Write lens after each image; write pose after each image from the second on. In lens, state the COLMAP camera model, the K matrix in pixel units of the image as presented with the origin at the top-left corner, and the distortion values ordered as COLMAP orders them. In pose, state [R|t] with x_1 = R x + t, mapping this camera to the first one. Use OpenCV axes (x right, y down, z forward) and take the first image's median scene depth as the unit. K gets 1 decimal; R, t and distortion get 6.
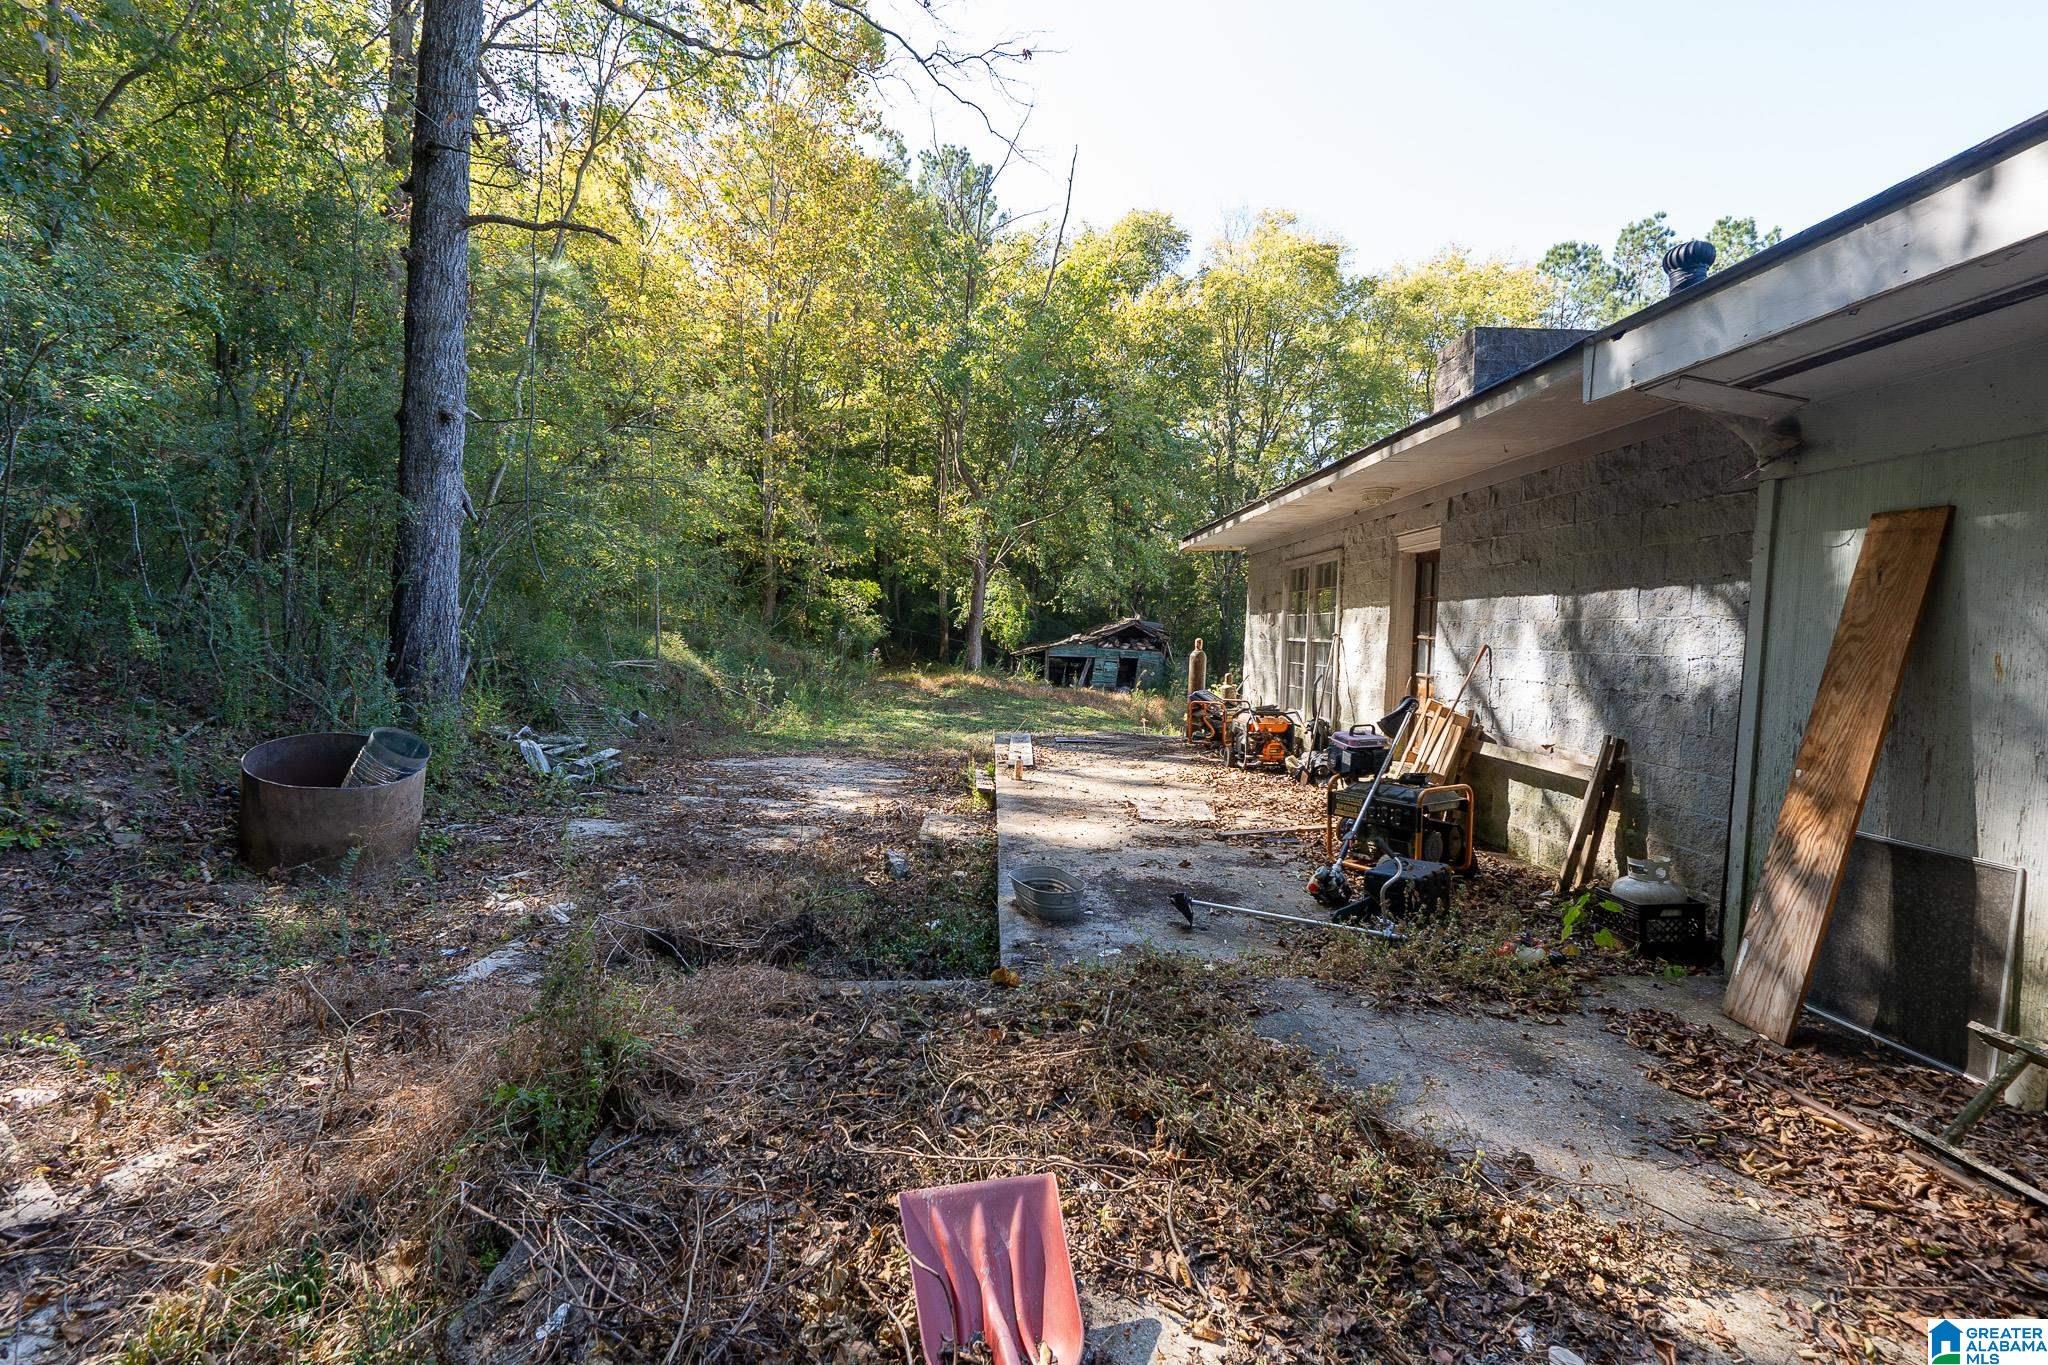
lens RADIAL K [[934.9, 0, 1023.0], [0, 934.9, 679.1], [0, 0, 1]] dist [-0.008915, 0.001666]
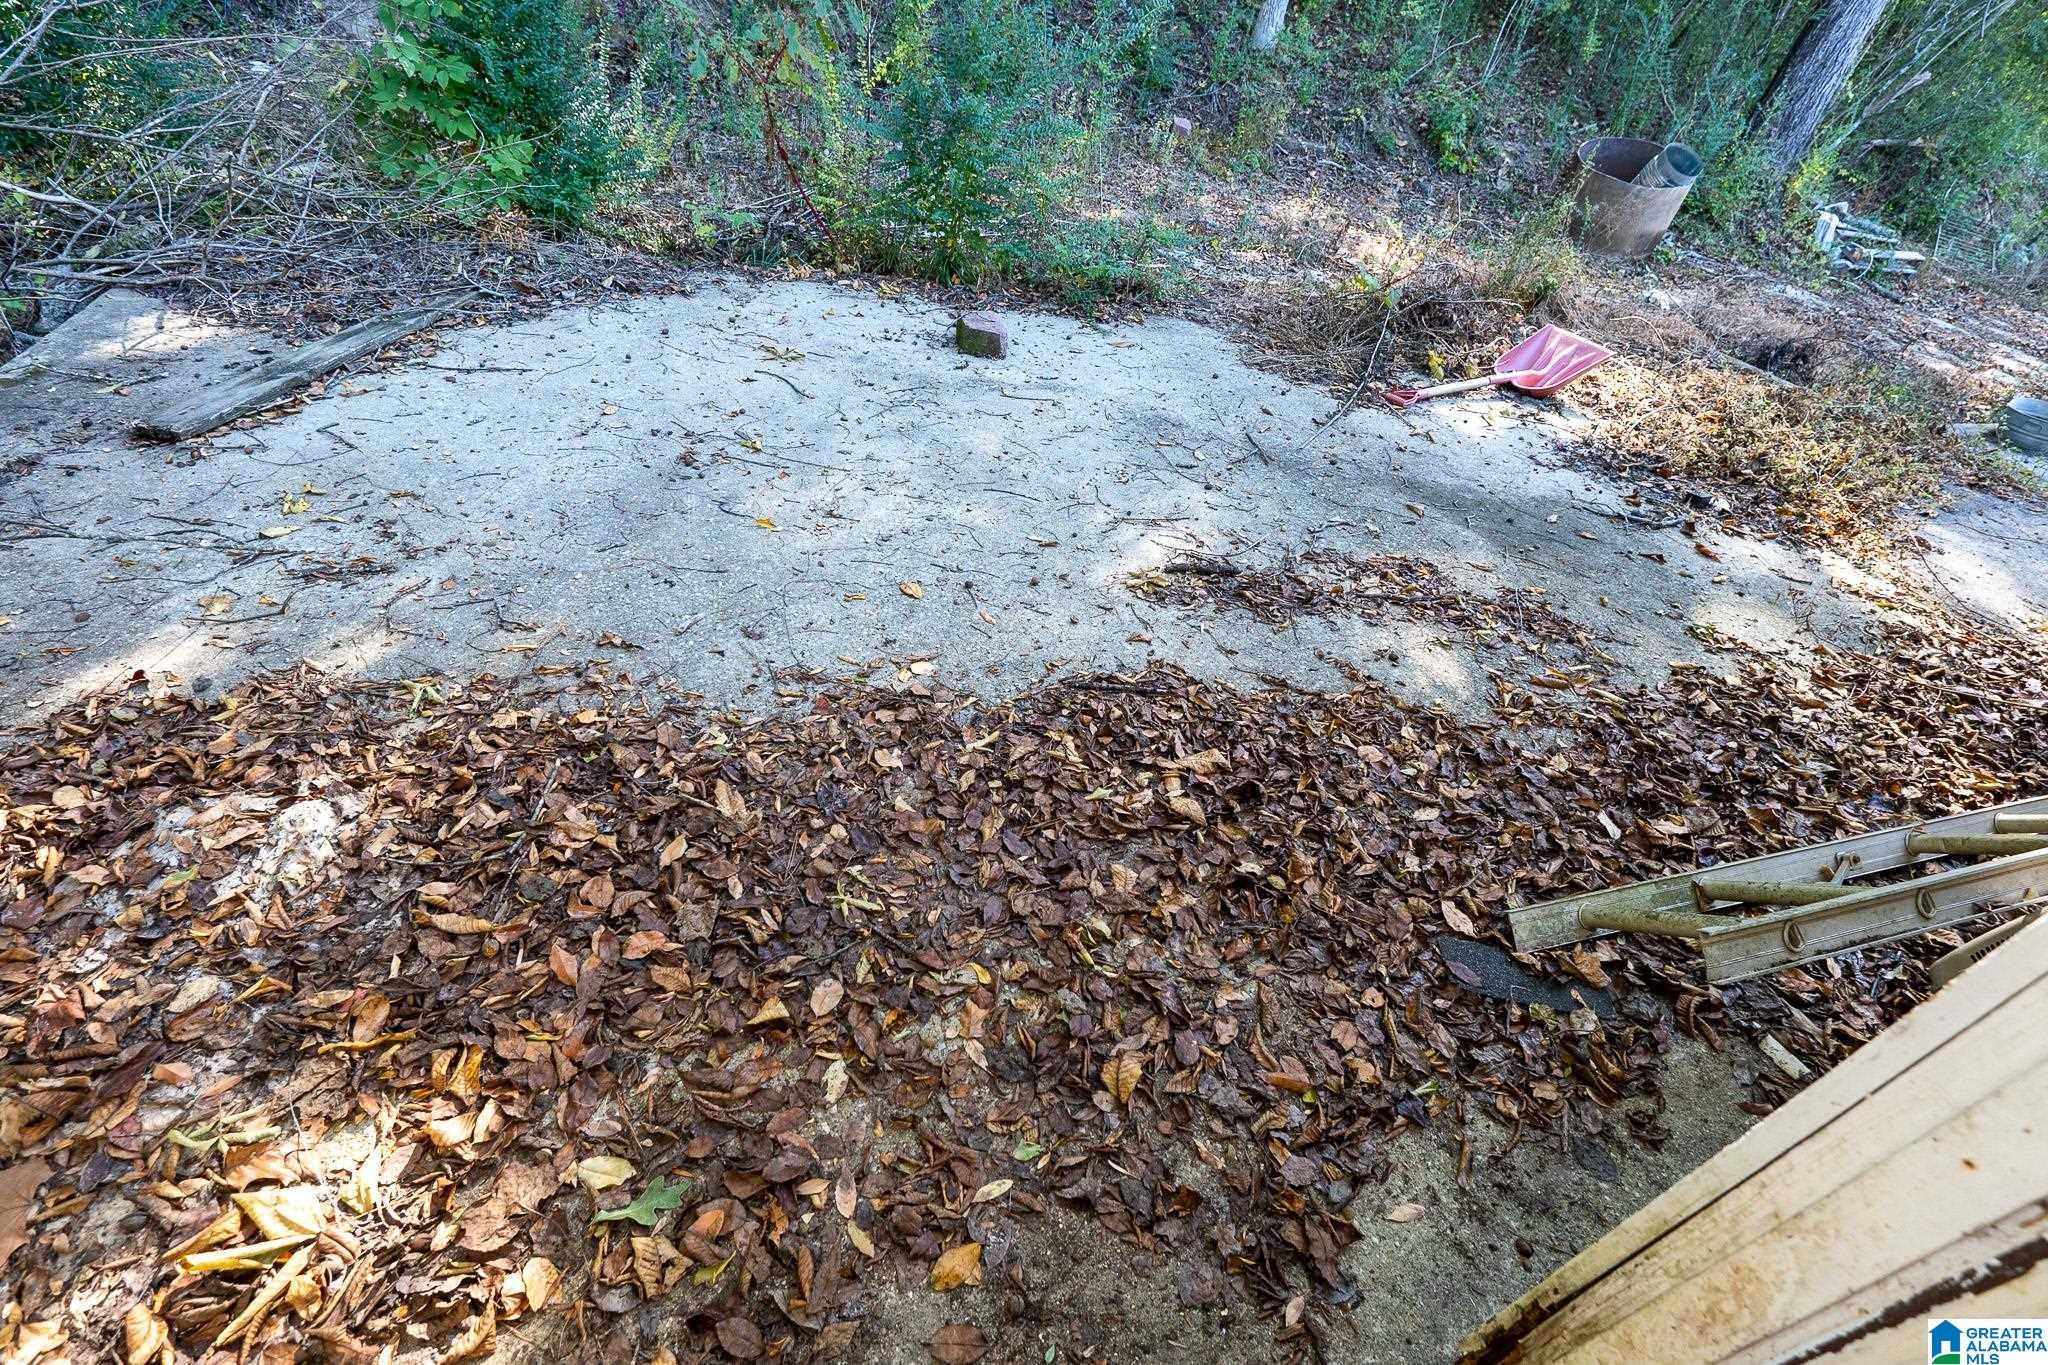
lens RADIAL K [[934.9, 0, 1021.2], [0, 934.9, 679.2], [0, 0, 1]] dist [-0.008915, 0.001666]
pose [[0.236285, 0.618764, -0.749200, 0.361166], [-0.187353, 0.785576, 0.589719, 0.033601], [0.953451, 0.001023, 0.301547, -0.173169]]
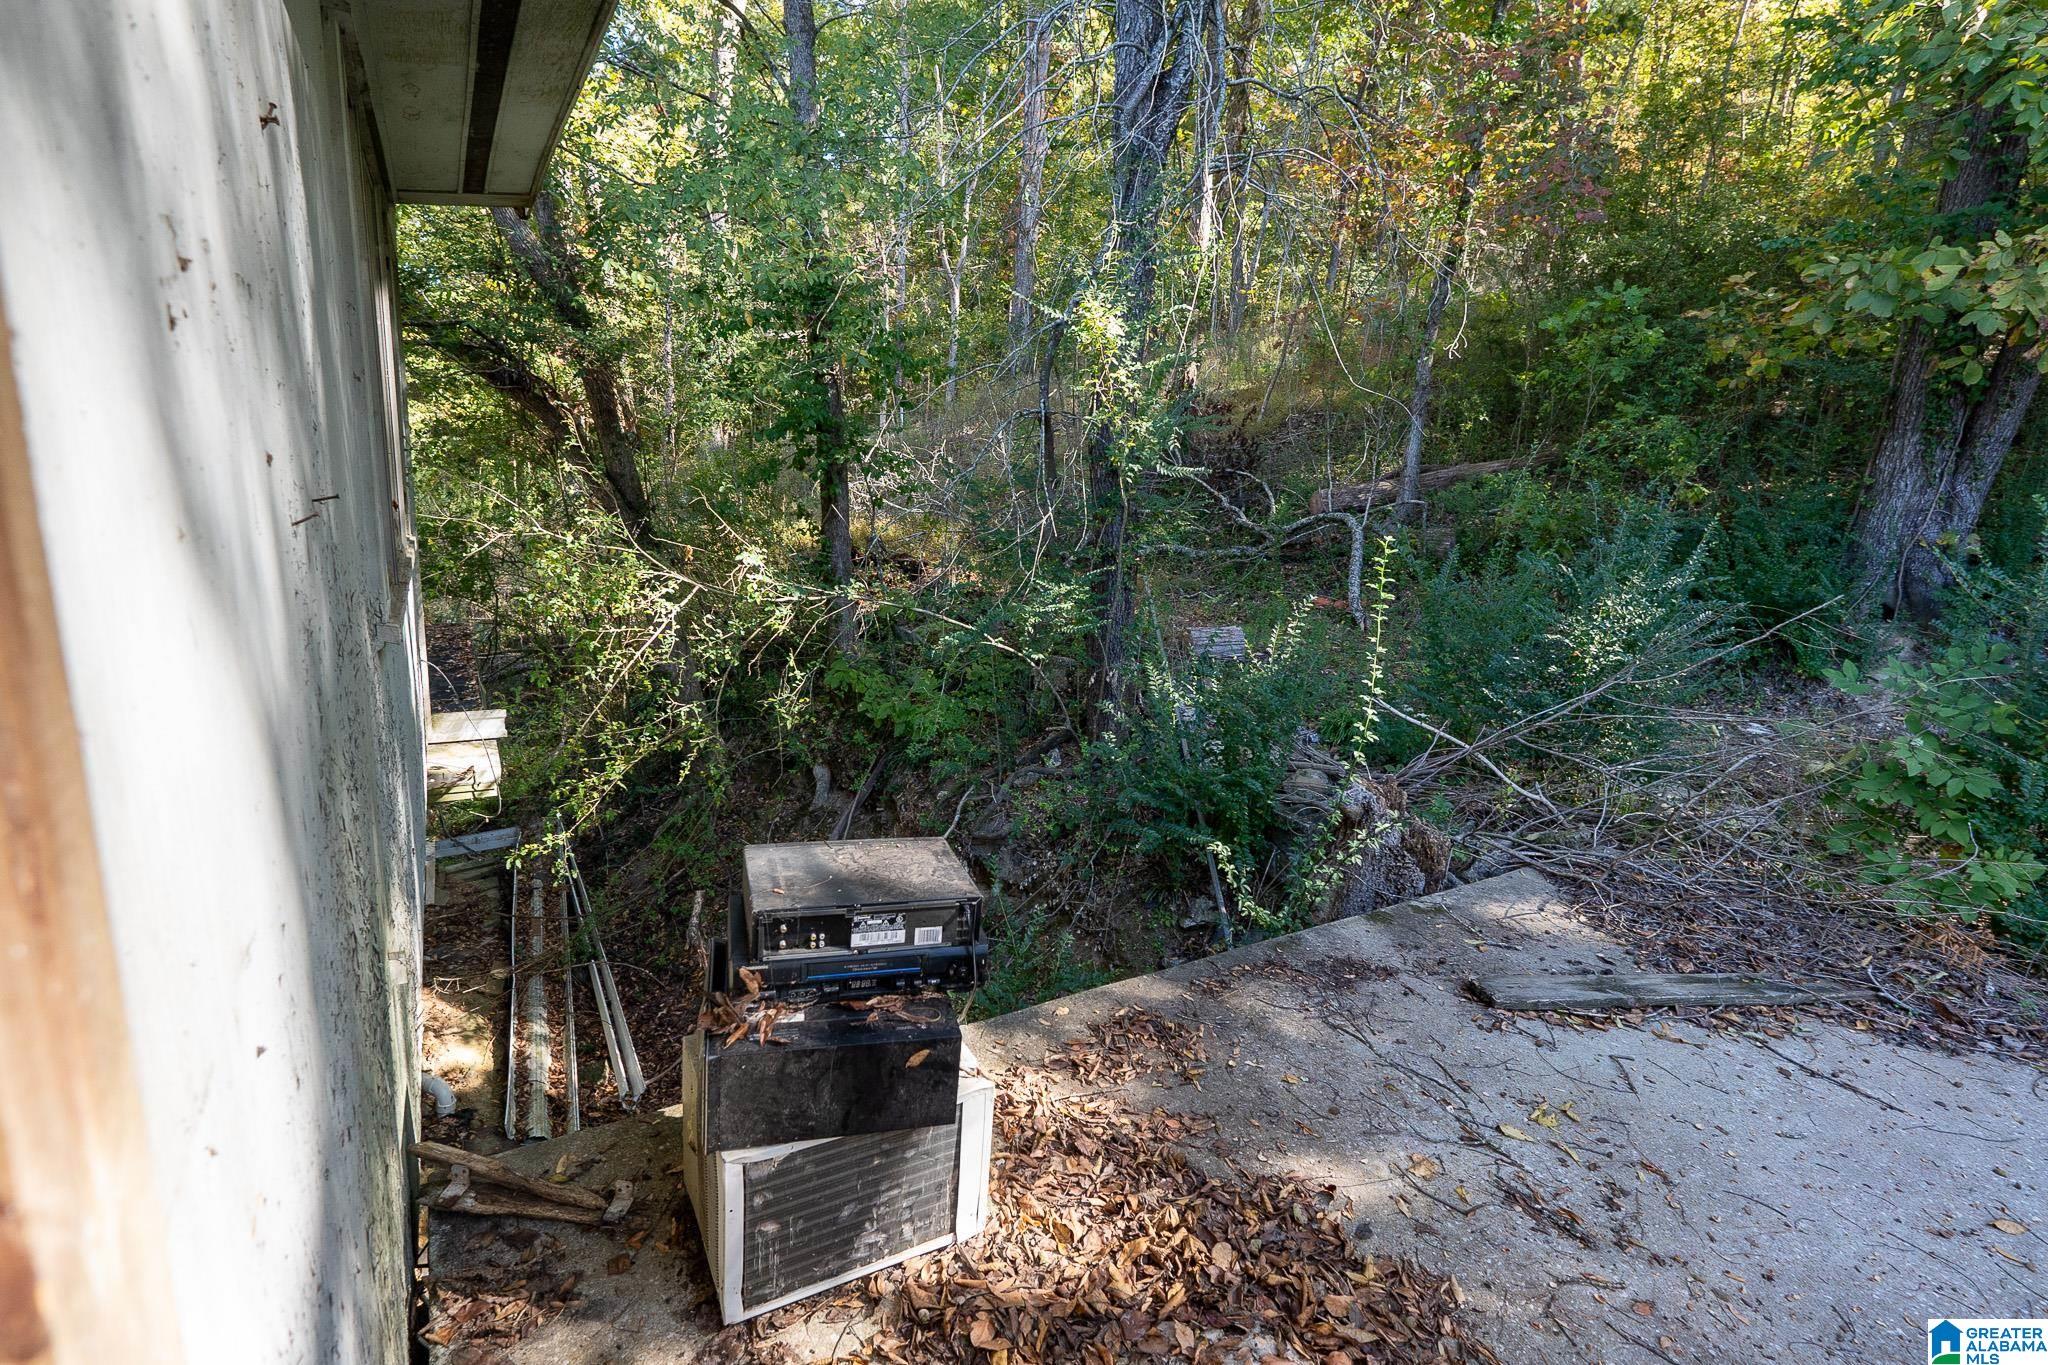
lens RADIAL K [[934.9, 0, 1027.5], [0, 934.9, 677.1], [0, 0, 1]] dist [-0.008915, 0.001666]
pose [[-0.861357, 0.029446, -0.507146, 0.338091], [-0.117326, 0.959797, 0.255000, 0.024358], [0.494265, 0.279148, -0.823273, -0.181342]]
